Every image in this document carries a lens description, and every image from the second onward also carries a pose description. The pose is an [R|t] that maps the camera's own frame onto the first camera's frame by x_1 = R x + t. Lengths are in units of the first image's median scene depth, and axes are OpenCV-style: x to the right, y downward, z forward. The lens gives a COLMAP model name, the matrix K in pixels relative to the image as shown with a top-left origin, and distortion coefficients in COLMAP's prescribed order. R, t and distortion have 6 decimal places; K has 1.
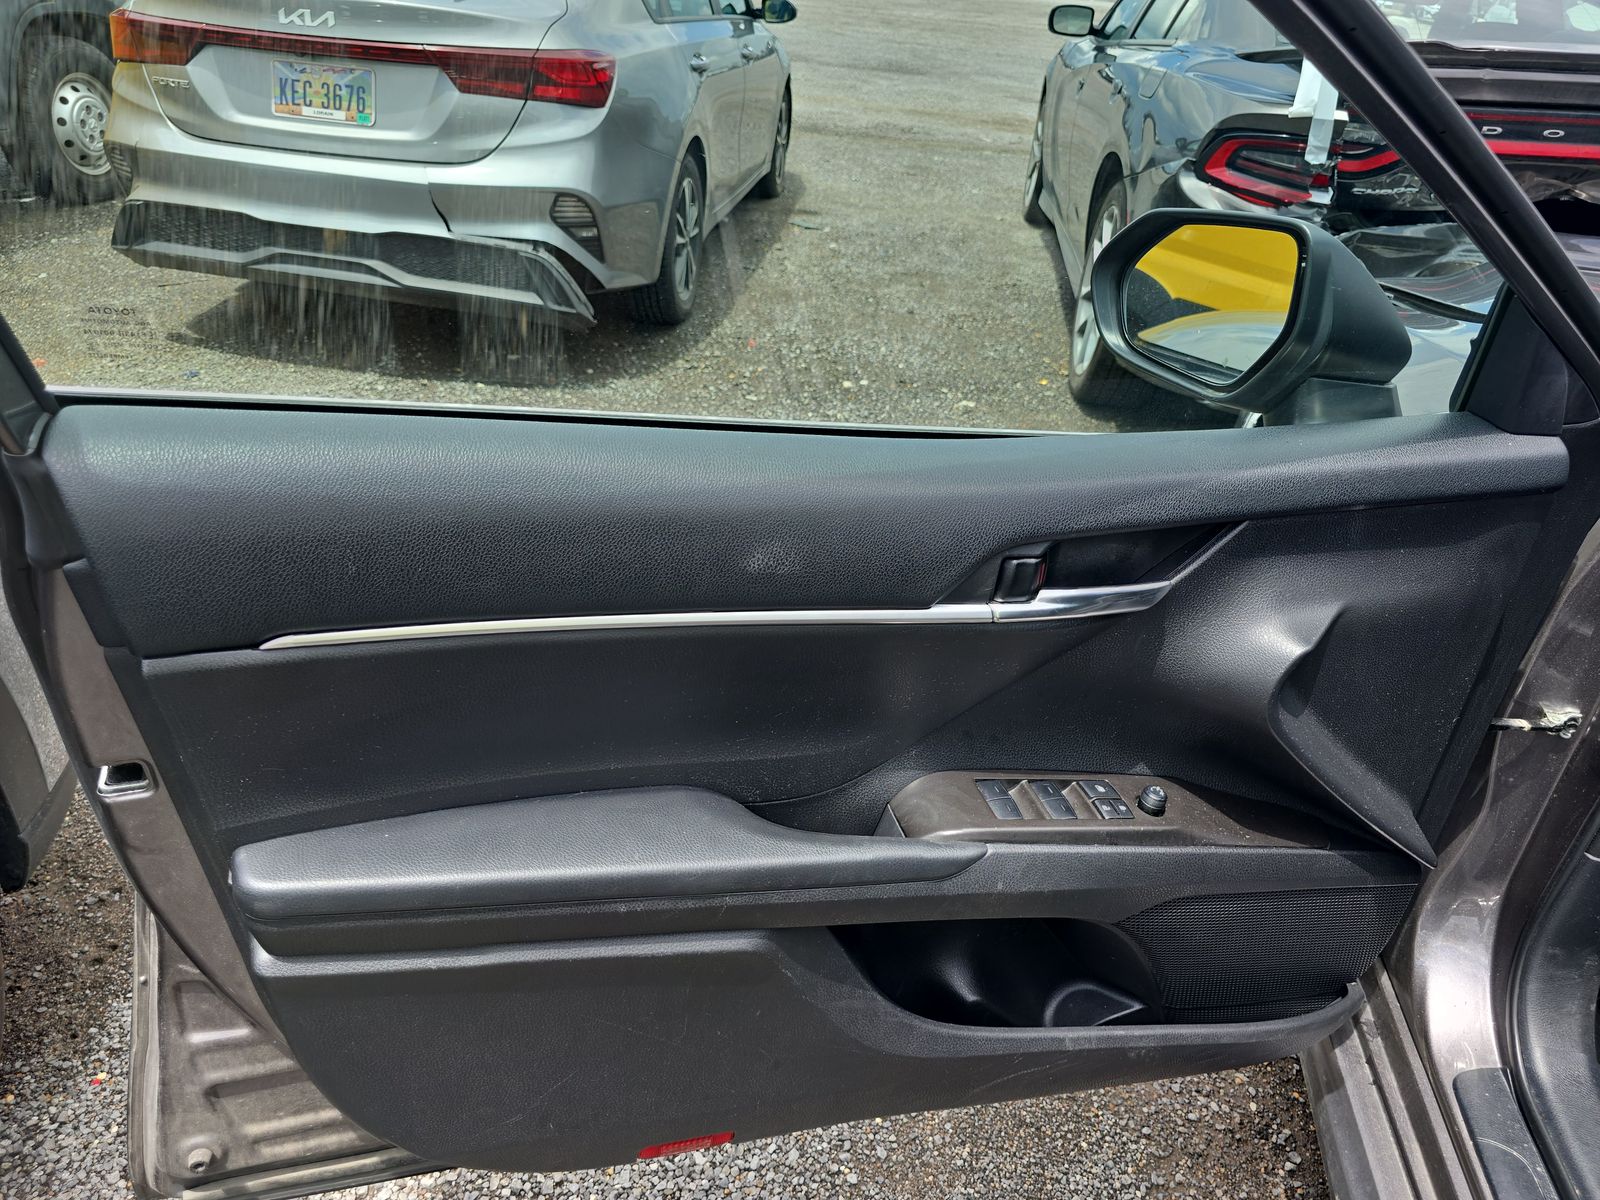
lens RADIAL K [[1095.1, 0, 802.7], [0, 1095.1, 596.8], [0, 0, 1]] dist [0.013193, -0.013140]
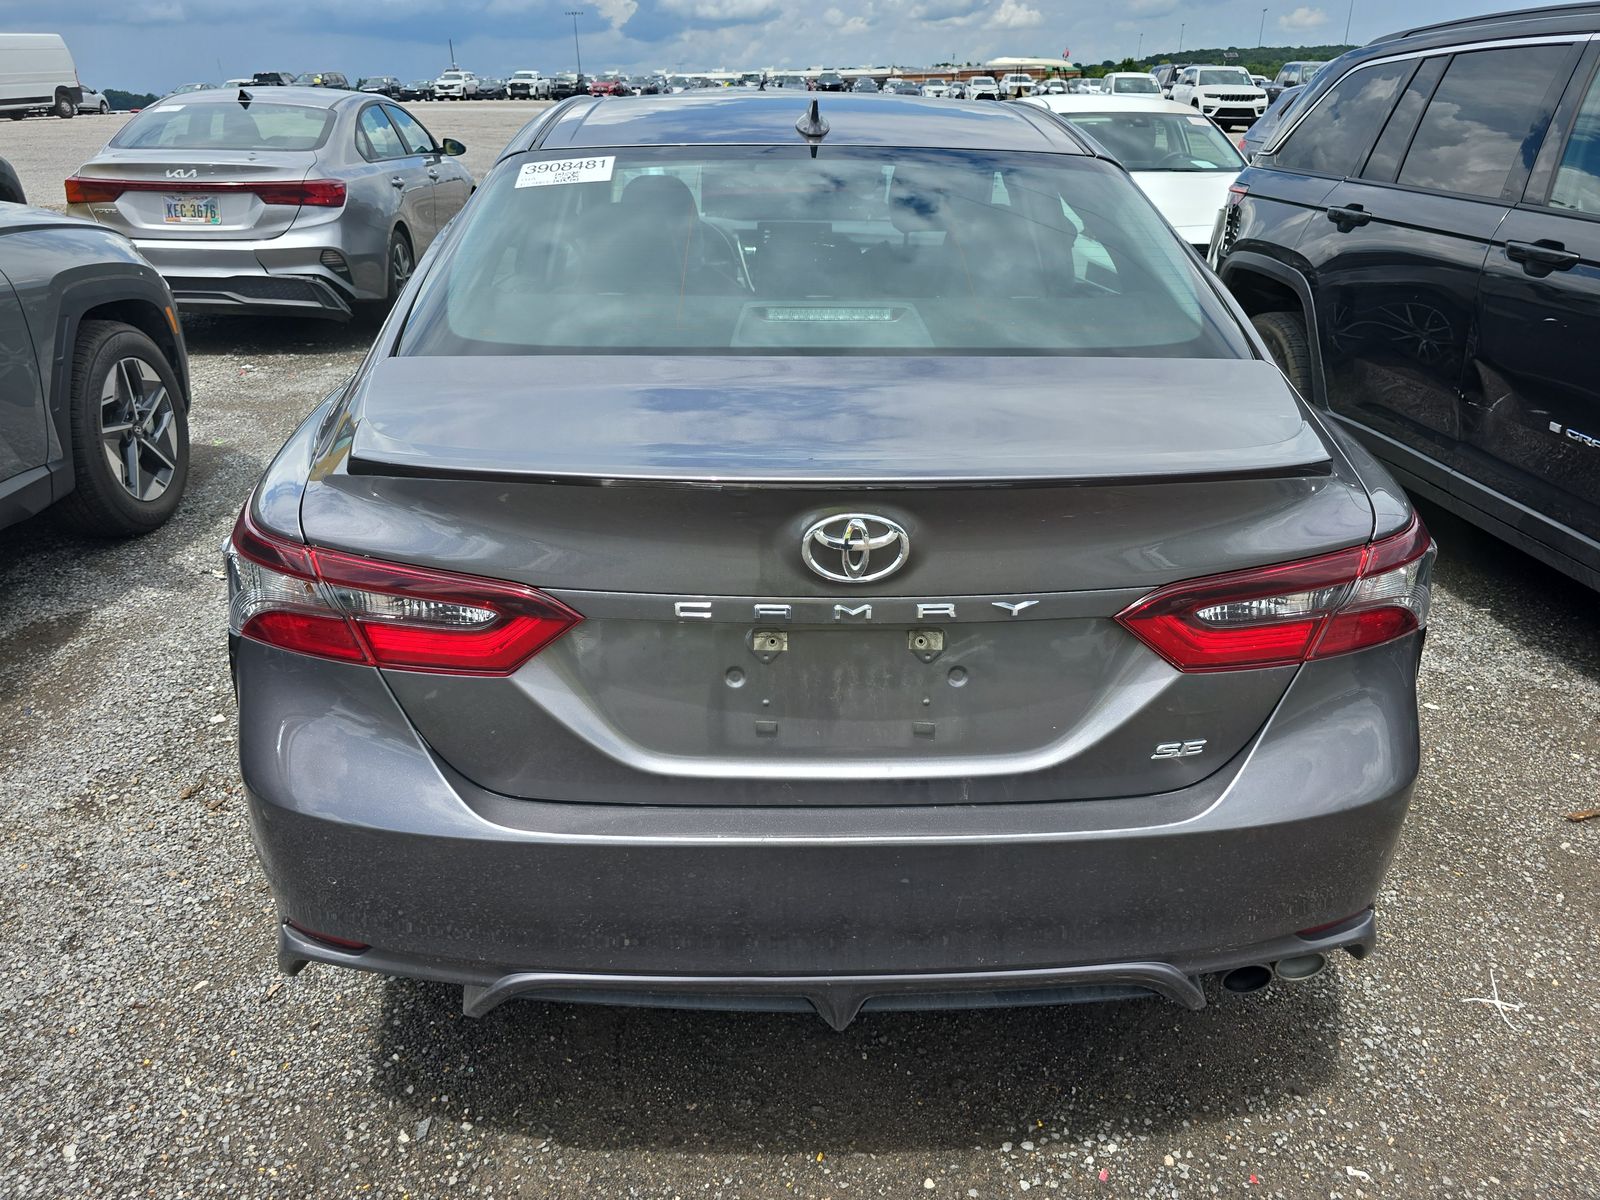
lens RADIAL K [[1095.1, 0, 806.8], [0, 1095.1, 597.5], [0, 0, 1]] dist [0.013193, -0.013140]
pose [[0.976671, -0.137240, 0.165163, 0.212916], [0.150539, 0.986063, -0.070841, 0.517038], [-0.153139, 0.094052, 0.983719, -1.010870]]
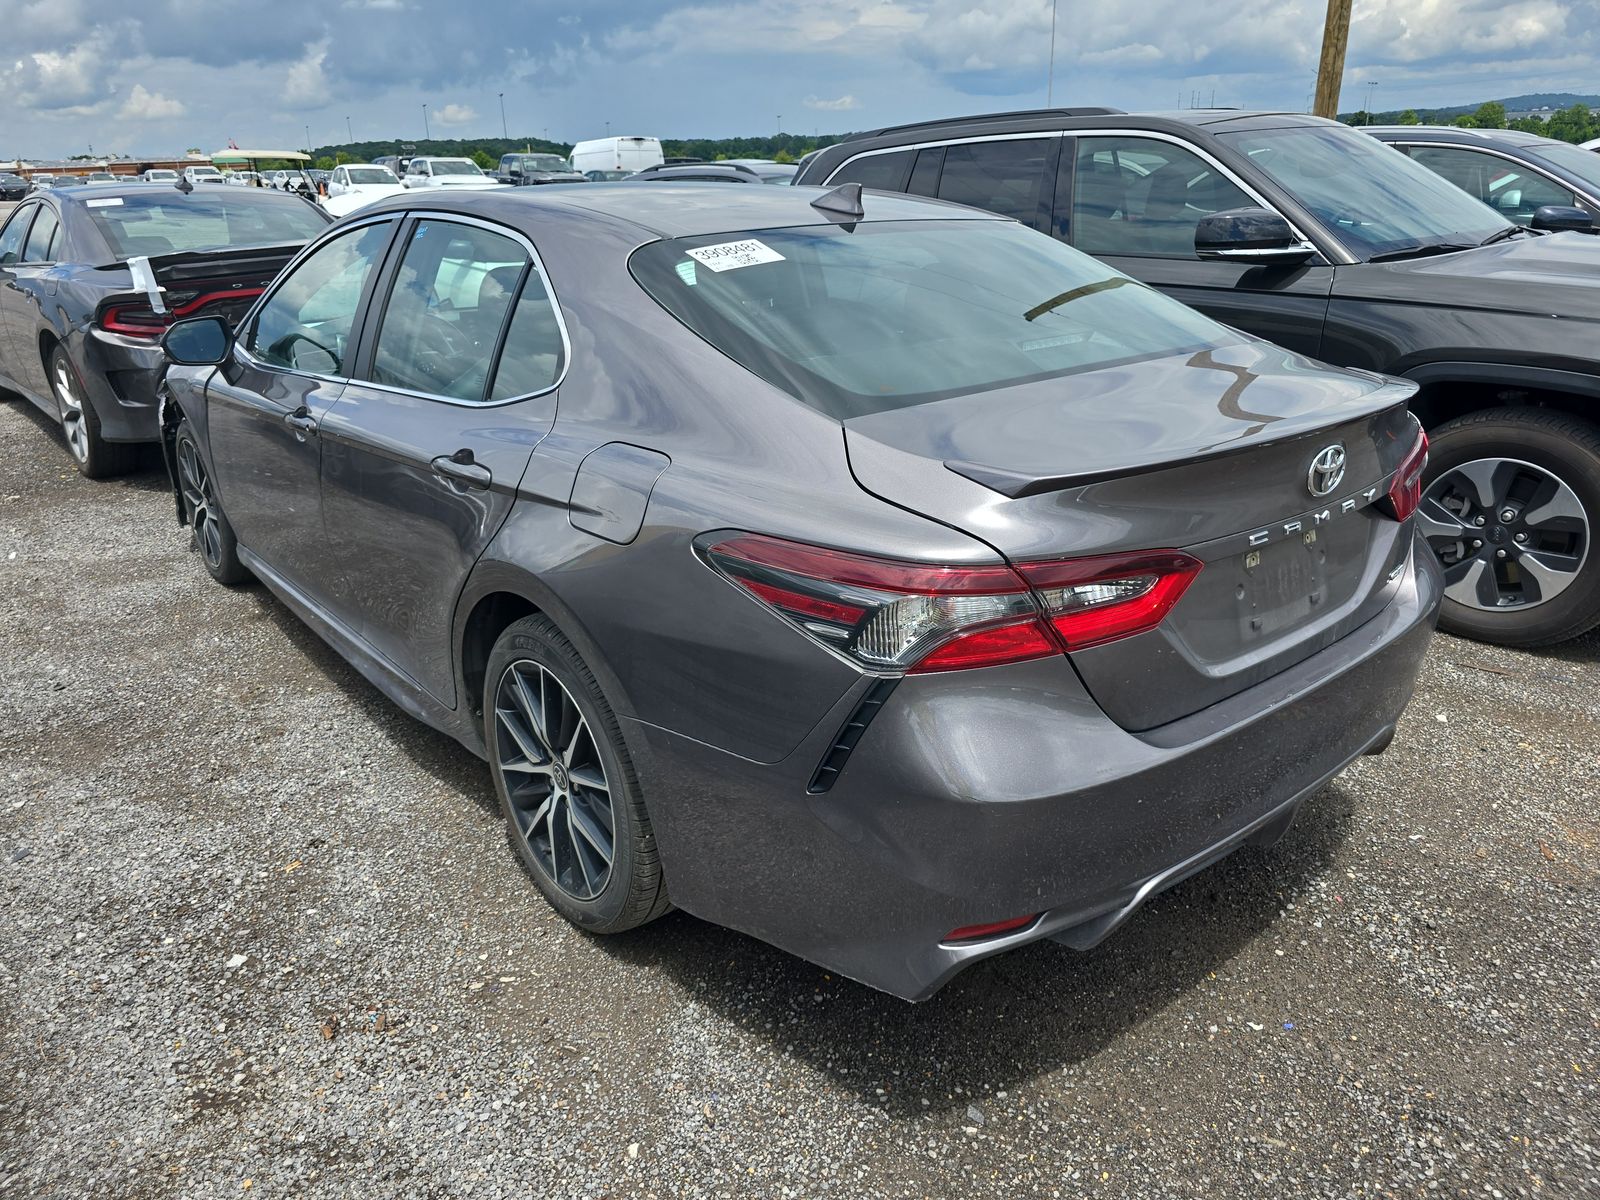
lens RADIAL K [[1095.1, 0, 803.1], [0, 1095.1, 605.1], [0, 0, 1]] dist [0.013193, -0.013140]
pose [[0.642693, -0.341927, 0.685588, -0.273634], [0.427543, 0.902645, 0.049387, 0.398034], [-0.635729, 0.261378, 0.726313, -0.864226]]
